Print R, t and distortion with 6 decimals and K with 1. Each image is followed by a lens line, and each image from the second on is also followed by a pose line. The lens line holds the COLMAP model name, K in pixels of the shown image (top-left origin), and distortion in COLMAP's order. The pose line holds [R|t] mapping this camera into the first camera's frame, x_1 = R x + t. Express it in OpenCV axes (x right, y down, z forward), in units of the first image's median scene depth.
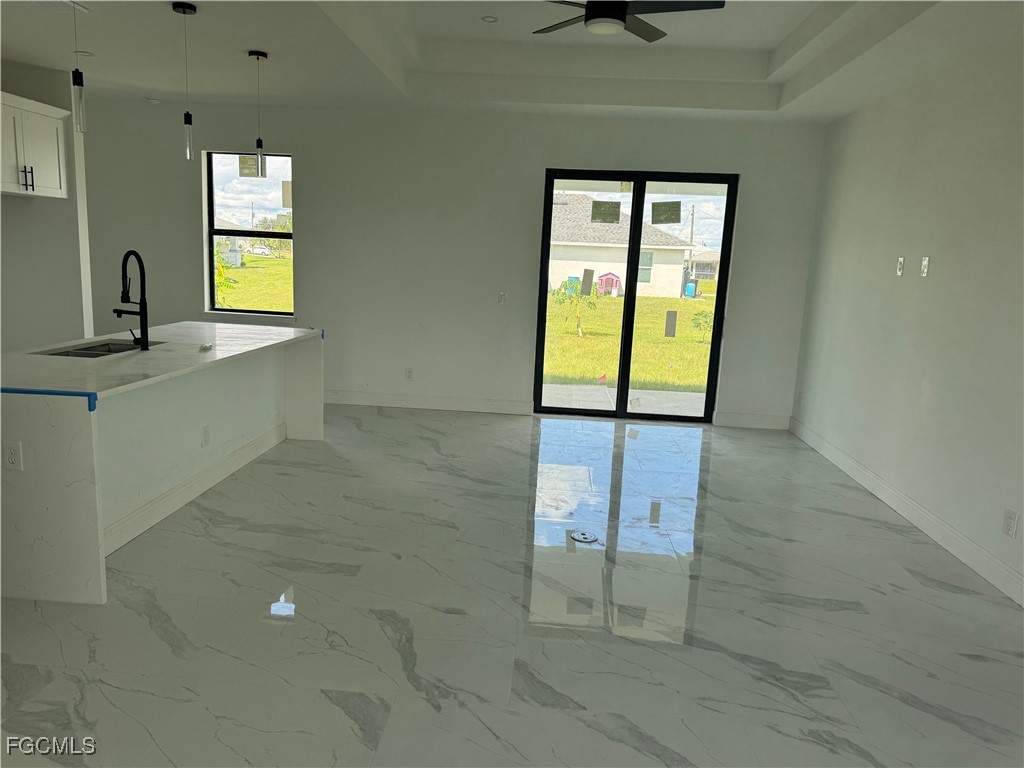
lens RADIAL K [[729.4, 0, 514.7], [0, 729.4, 375.3], [0, 0, 1]] dist [0.079151, -0.093750]
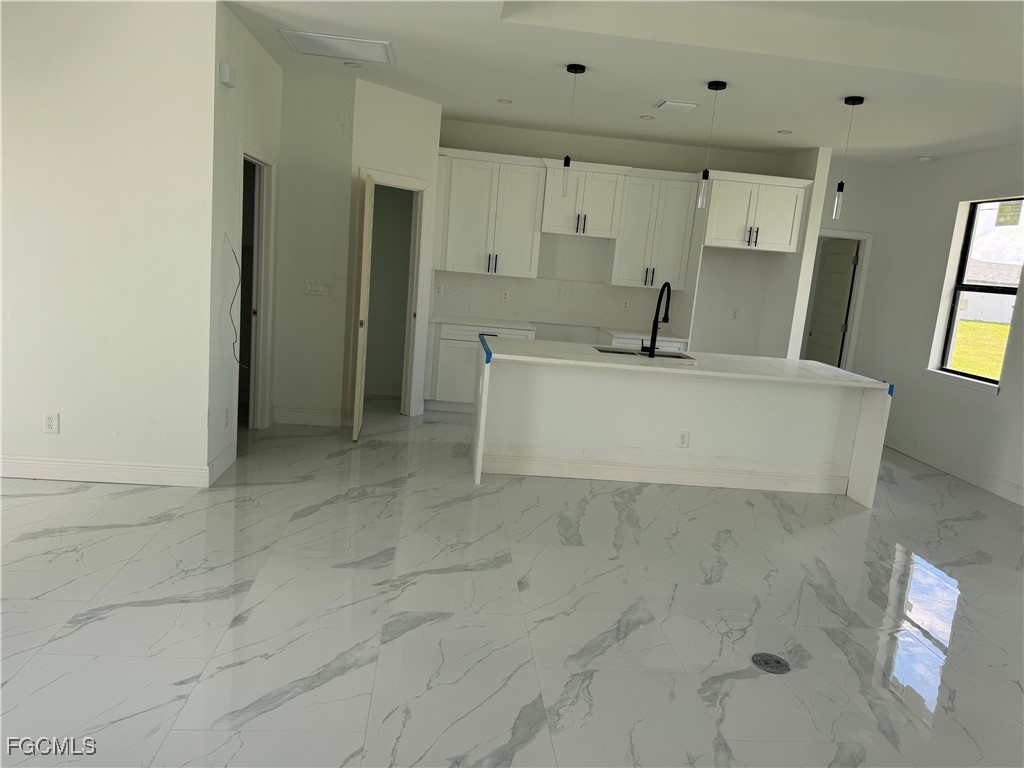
lens RADIAL K [[729.4, 0, 514.7], [0, 729.4, 375.3], [0, 0, 1]] dist [0.079151, -0.093750]
pose [[0.158902, 0.127069, -0.979083, 0.609775], [-0.242158, 0.966407, 0.086122, -0.046870], [0.957136, 0.223408, 0.184334, 0.459605]]
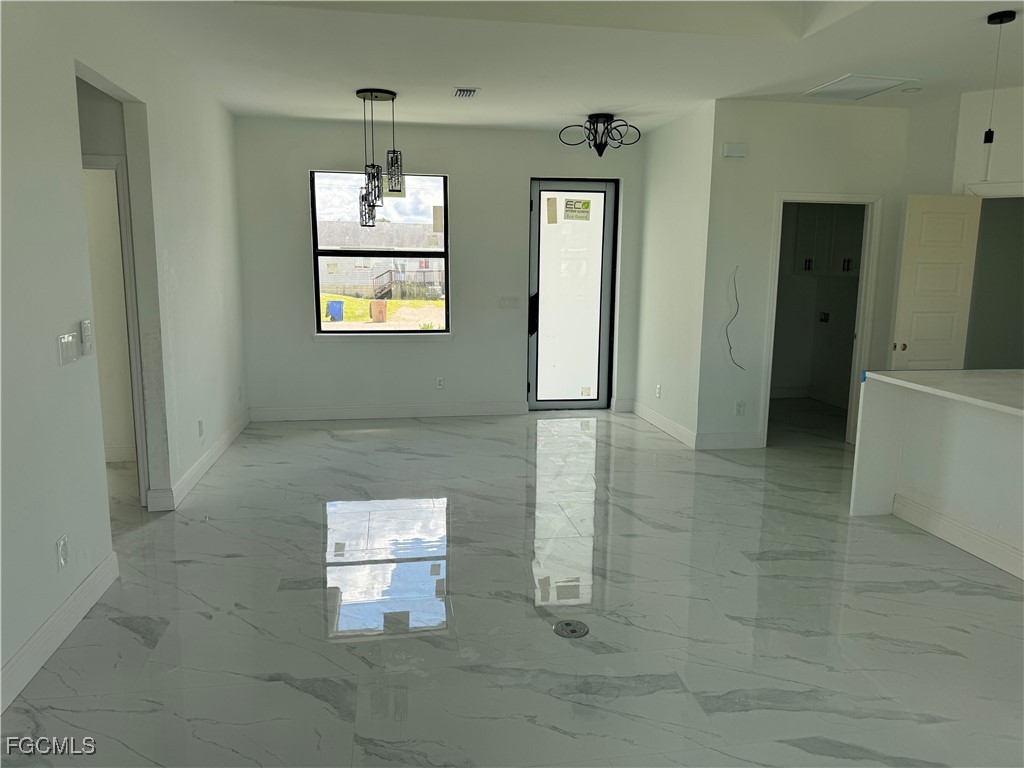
lens RADIAL K [[729.4, 0, 514.7], [0, 729.4, 375.3], [0, 0, 1]] dist [0.079151, -0.093750]
pose [[-0.971825, -0.022730, -0.234604, 0.276961], [-0.094708, 0.949112, 0.300361, -0.205792], [0.215838, 0.314118, -0.924524, 1.325690]]
